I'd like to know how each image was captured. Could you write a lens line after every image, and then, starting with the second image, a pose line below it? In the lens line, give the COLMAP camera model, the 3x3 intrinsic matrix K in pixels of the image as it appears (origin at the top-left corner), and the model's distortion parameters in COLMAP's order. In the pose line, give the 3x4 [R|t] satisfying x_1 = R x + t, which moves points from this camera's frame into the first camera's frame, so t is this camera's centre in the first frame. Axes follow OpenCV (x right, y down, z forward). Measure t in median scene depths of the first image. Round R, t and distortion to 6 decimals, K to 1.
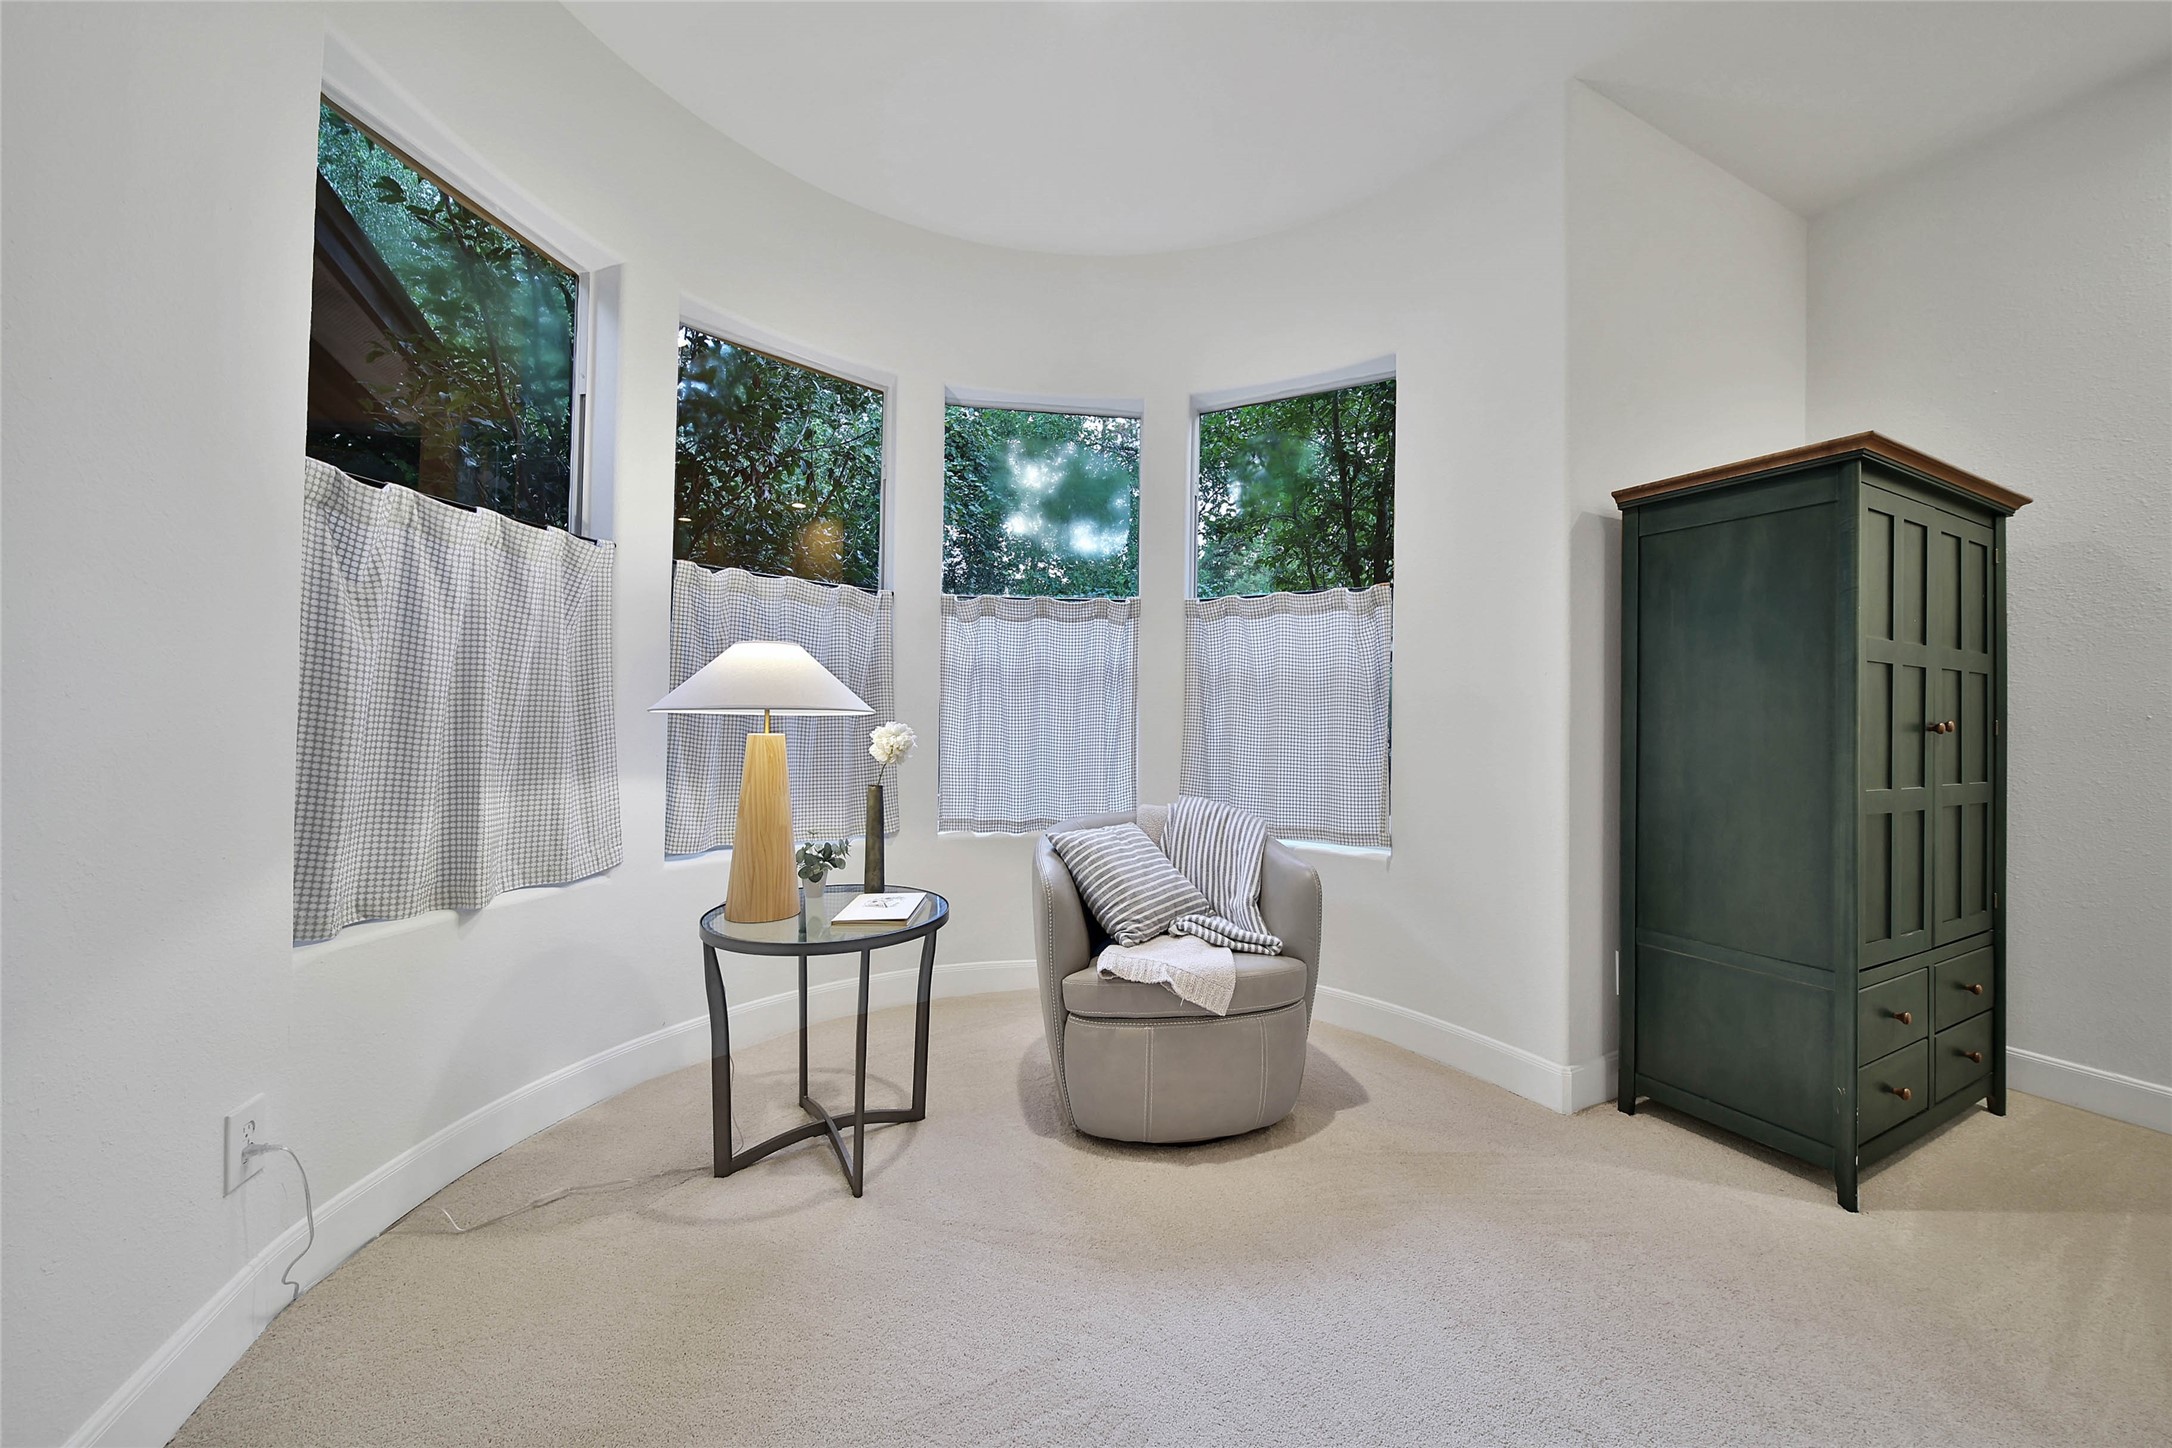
lens RADIAL K [[781.4, 0, 1099.2], [0, 781.4, 694.1], [0, 0, 1]] dist [-0.002154, -0.000110]
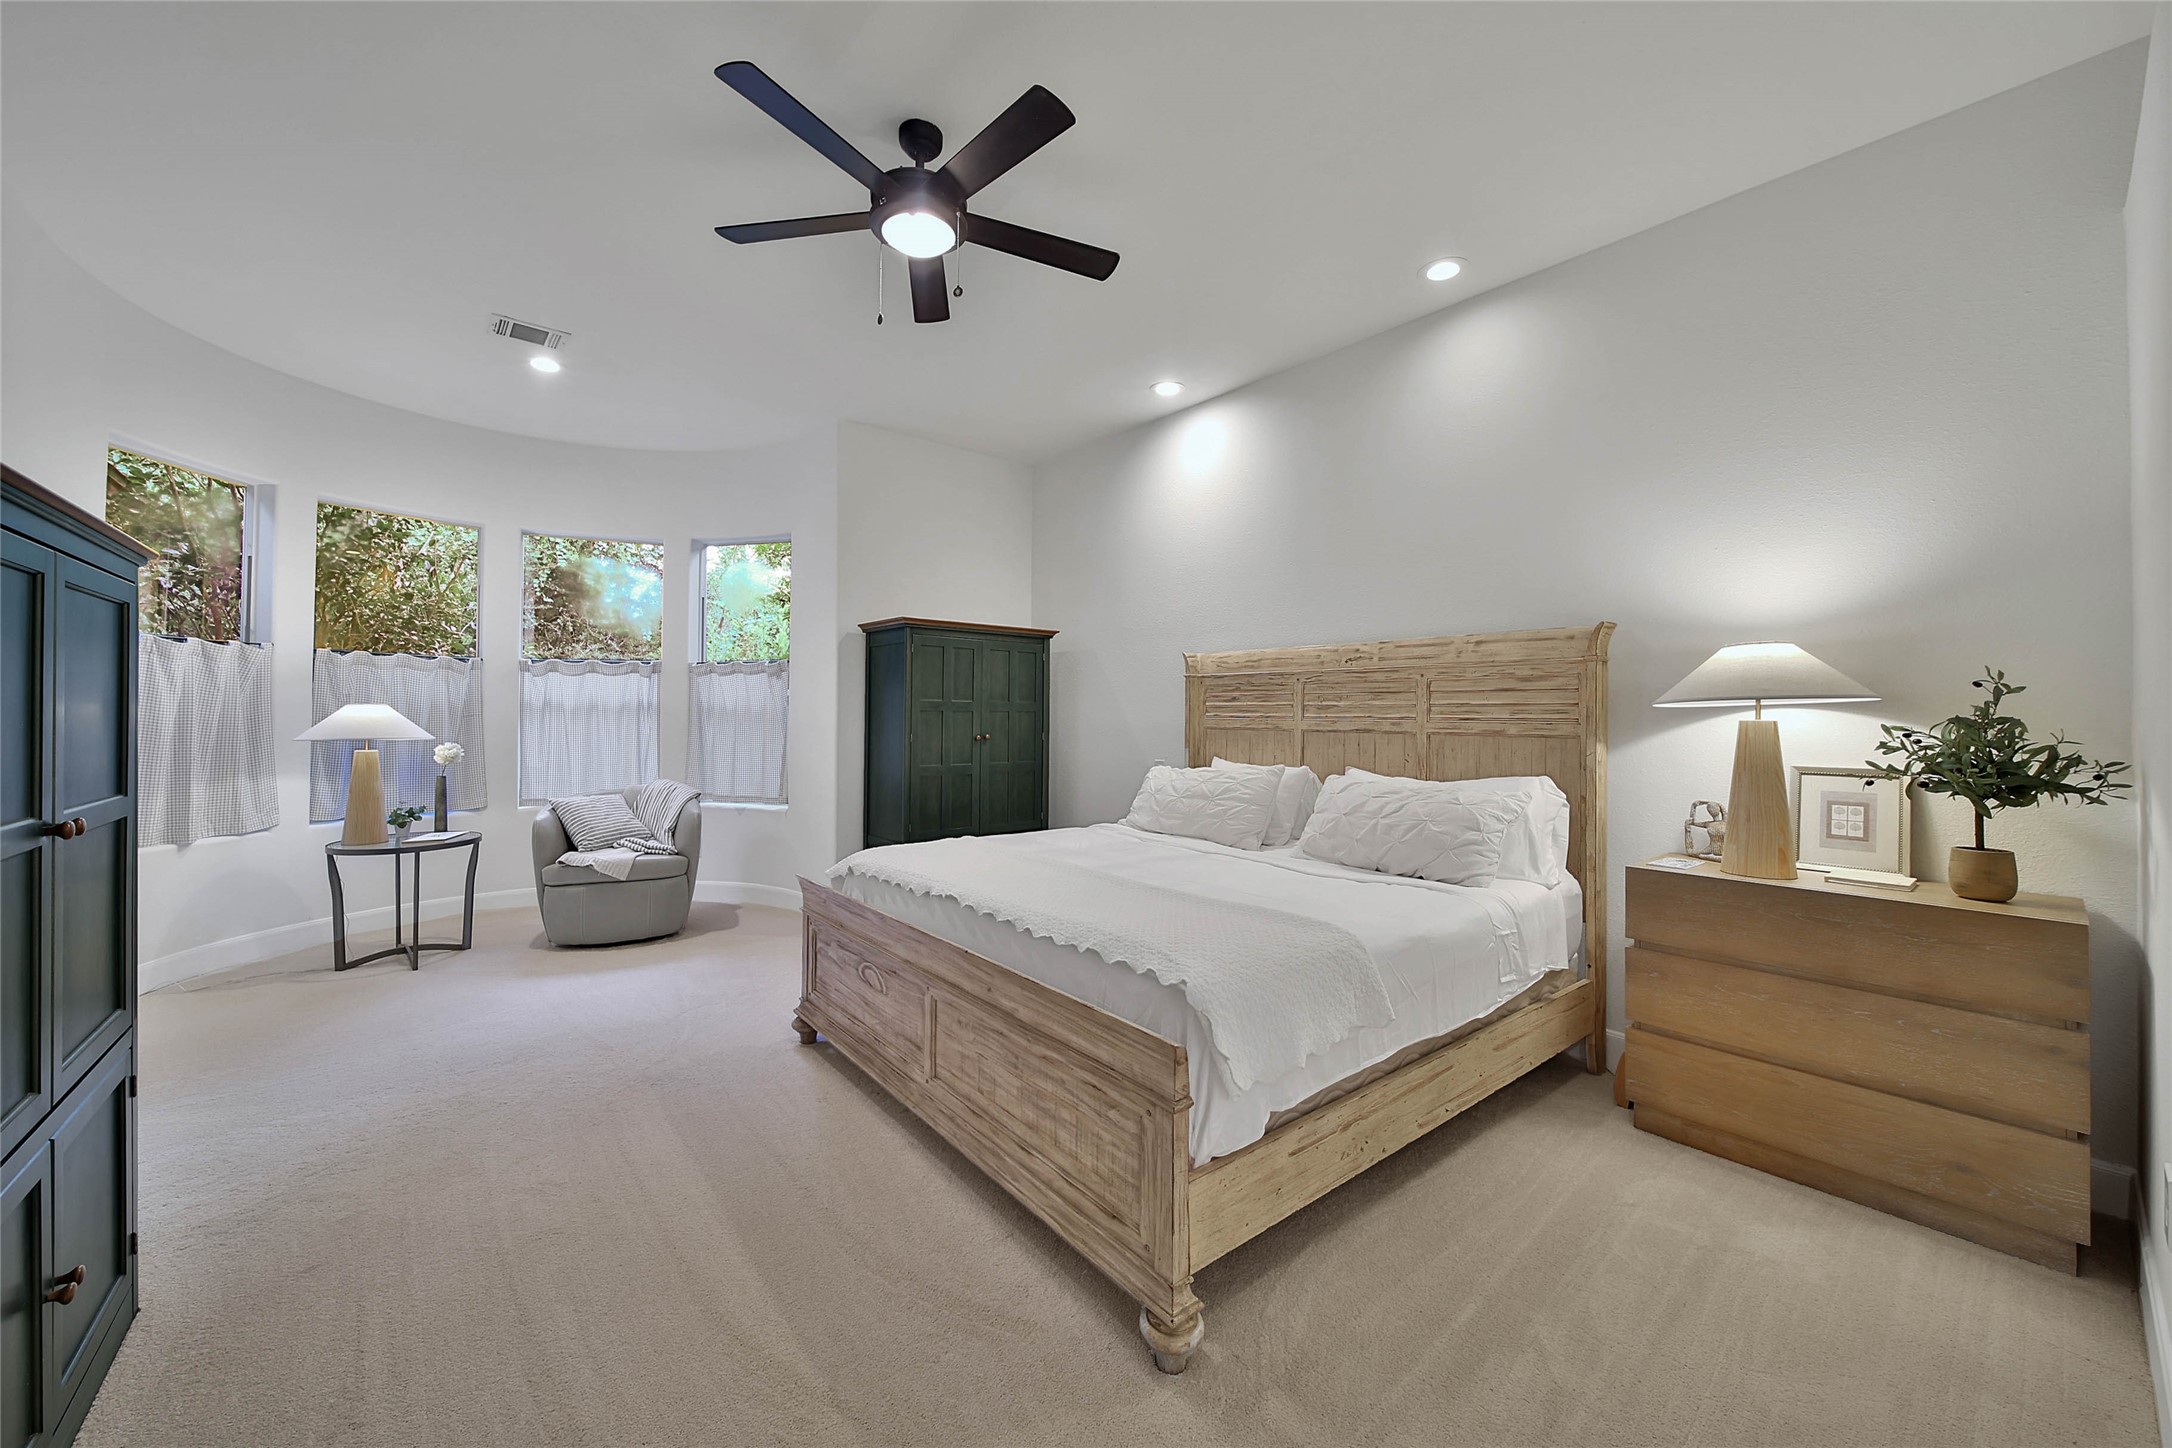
lens RADIAL K [[829.9, 0, 1108.0], [0, 829.9, 693.4], [0, 0, 1]] dist [-0.000400, 0.000082]
pose [[0.972356, -0.005099, 0.233448, 0.812731], [0.004080, 0.999980, 0.004847, -0.086730], [-0.233468, -0.003760, 0.972357, -1.322504]]
